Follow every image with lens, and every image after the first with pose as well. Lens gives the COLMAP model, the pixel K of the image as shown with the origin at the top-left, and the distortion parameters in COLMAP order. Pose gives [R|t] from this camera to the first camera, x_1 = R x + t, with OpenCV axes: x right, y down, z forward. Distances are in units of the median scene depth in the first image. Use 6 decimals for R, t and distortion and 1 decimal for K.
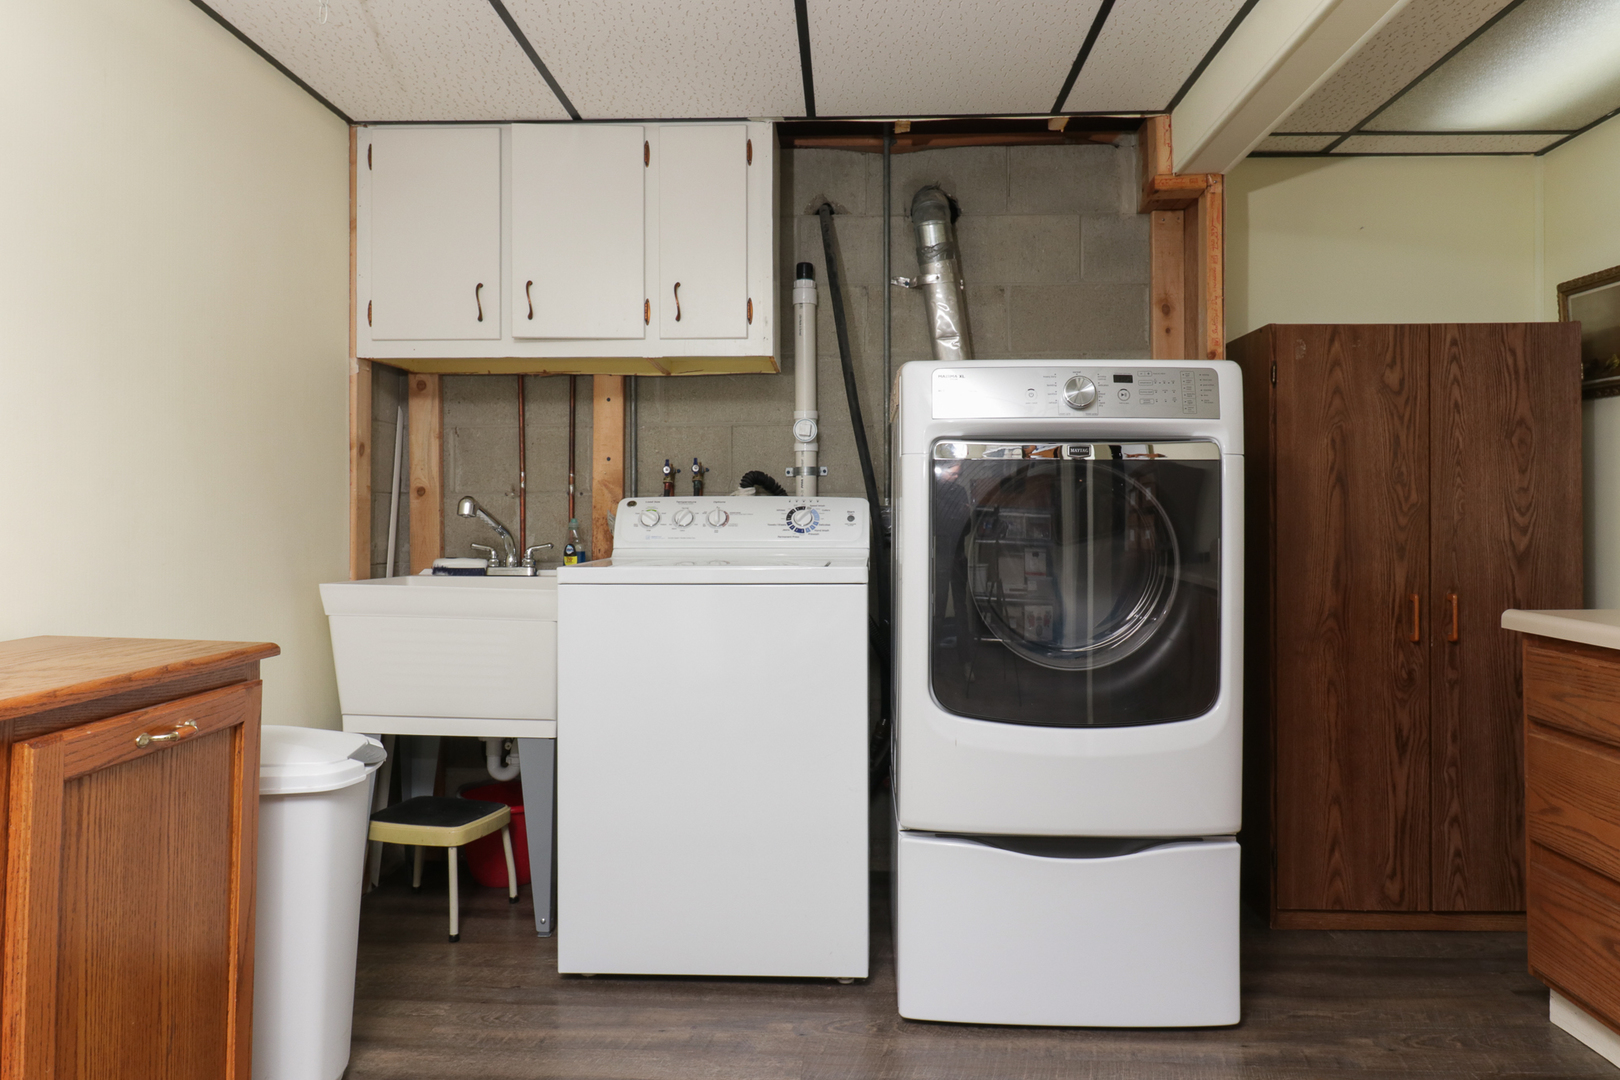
lens RADIAL K [[1052.9, 0, 813.8], [0, 1052.9, 509.0], [0, 0, 1]] dist [0.001348, 0.000343]
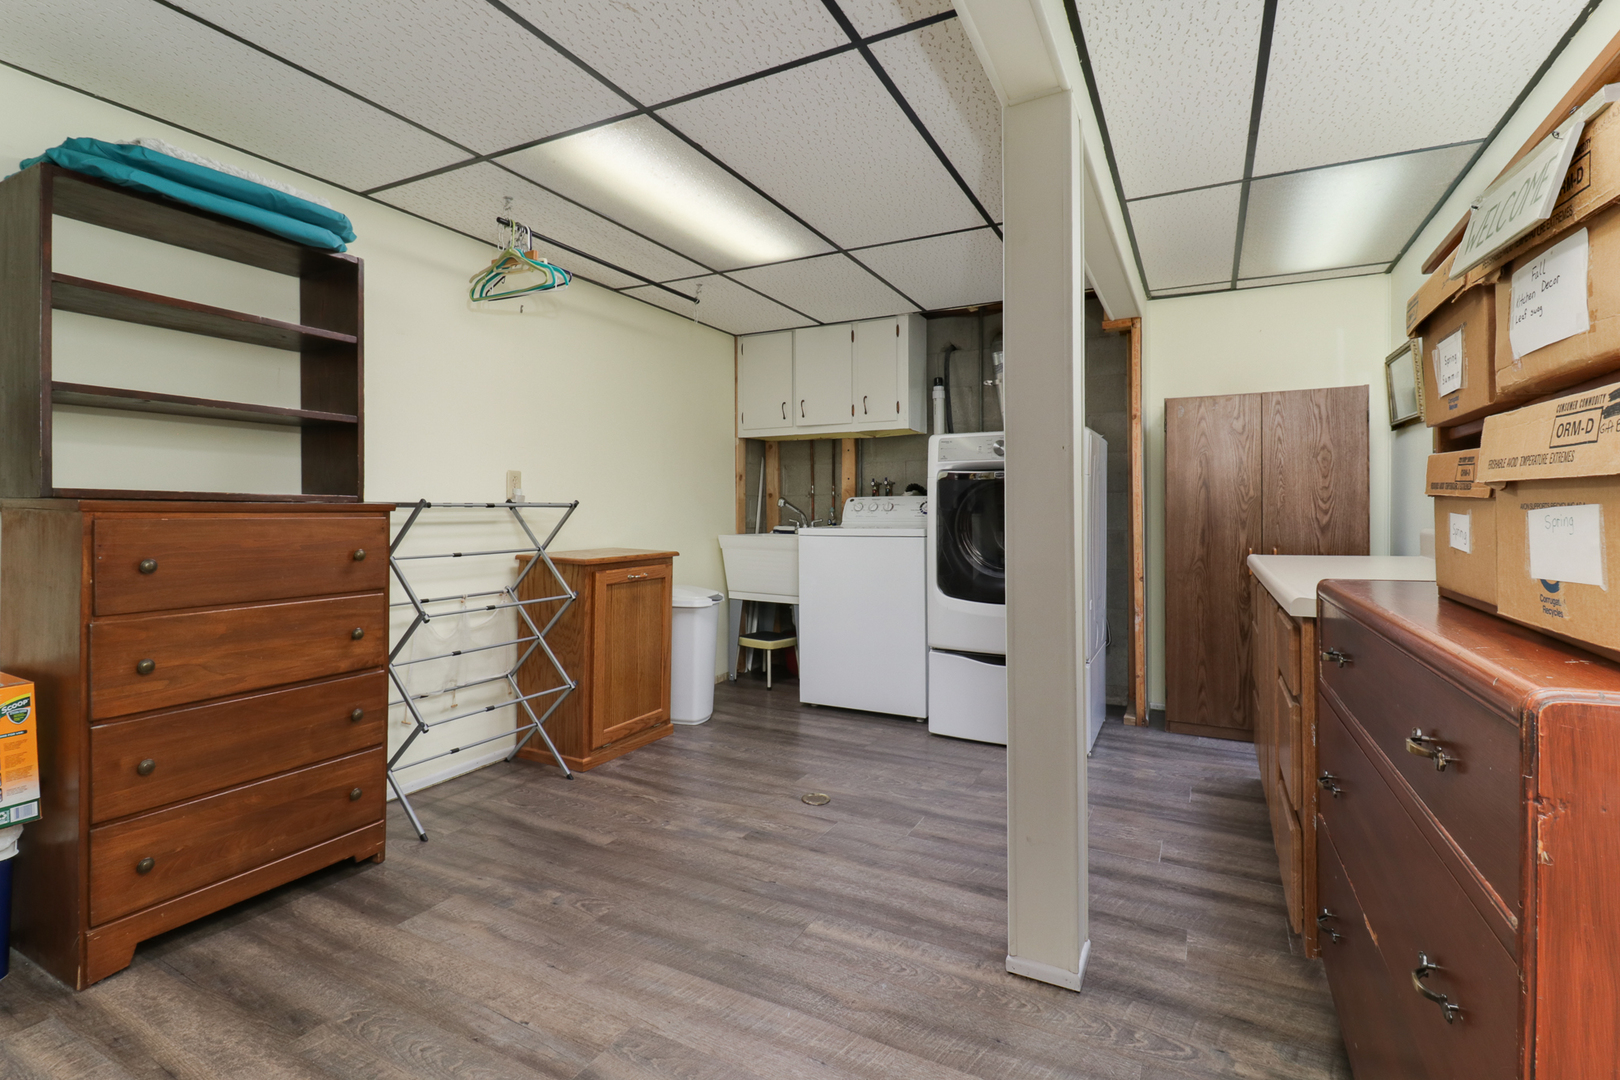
lens RADIAL K [[769.8, 0, 836.1], [0, 769.8, 514.8], [0, 0, 1]] dist [0.015328, -0.011426]
pose [[0.905315, 0.000245, -0.424740, 0.489179], [0.005416, 0.999912, 0.012121, 0.005692], [0.424705, -0.013273, 0.905234, -0.447078]]
